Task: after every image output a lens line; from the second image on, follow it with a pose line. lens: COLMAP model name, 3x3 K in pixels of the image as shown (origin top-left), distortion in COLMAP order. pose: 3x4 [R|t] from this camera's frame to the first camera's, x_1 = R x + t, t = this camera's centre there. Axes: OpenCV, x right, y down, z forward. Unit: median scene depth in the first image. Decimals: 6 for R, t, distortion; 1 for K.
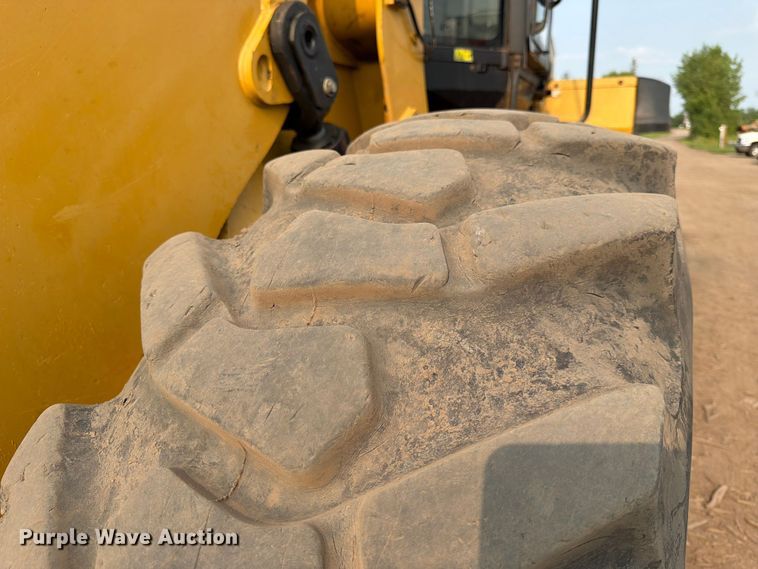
lens RADIAL K [[545.6, 0, 378.7], [0, 545.6, 285.5], [0, 0, 1]] dist [0.044686, -0.057860]
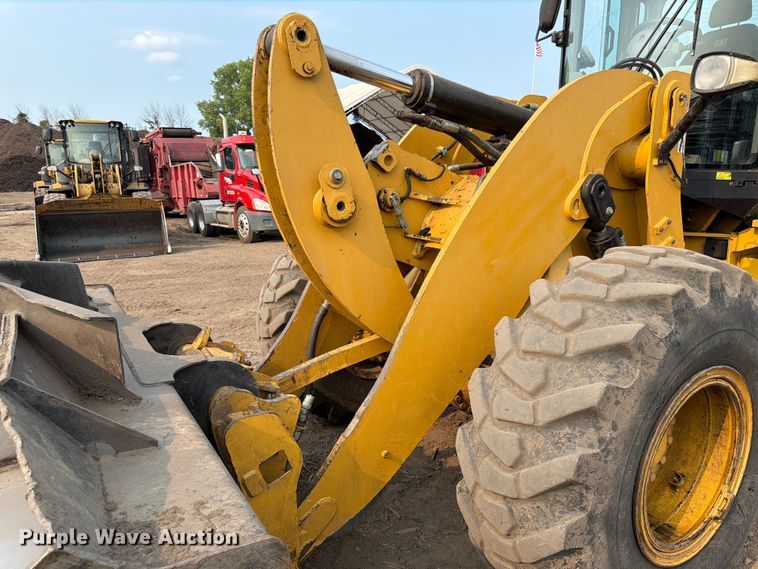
lens RADIAL K [[545.6, 0, 384.4], [0, 545.6, 280.3], [0, 0, 1]] dist [0.044686, -0.057860]
pose [[0.858711, 0.124274, -0.497163, 0.521883], [-0.163770, 0.985825, -0.036443, 0.203424], [0.485587, 0.112714, 0.866891, -2.489875]]
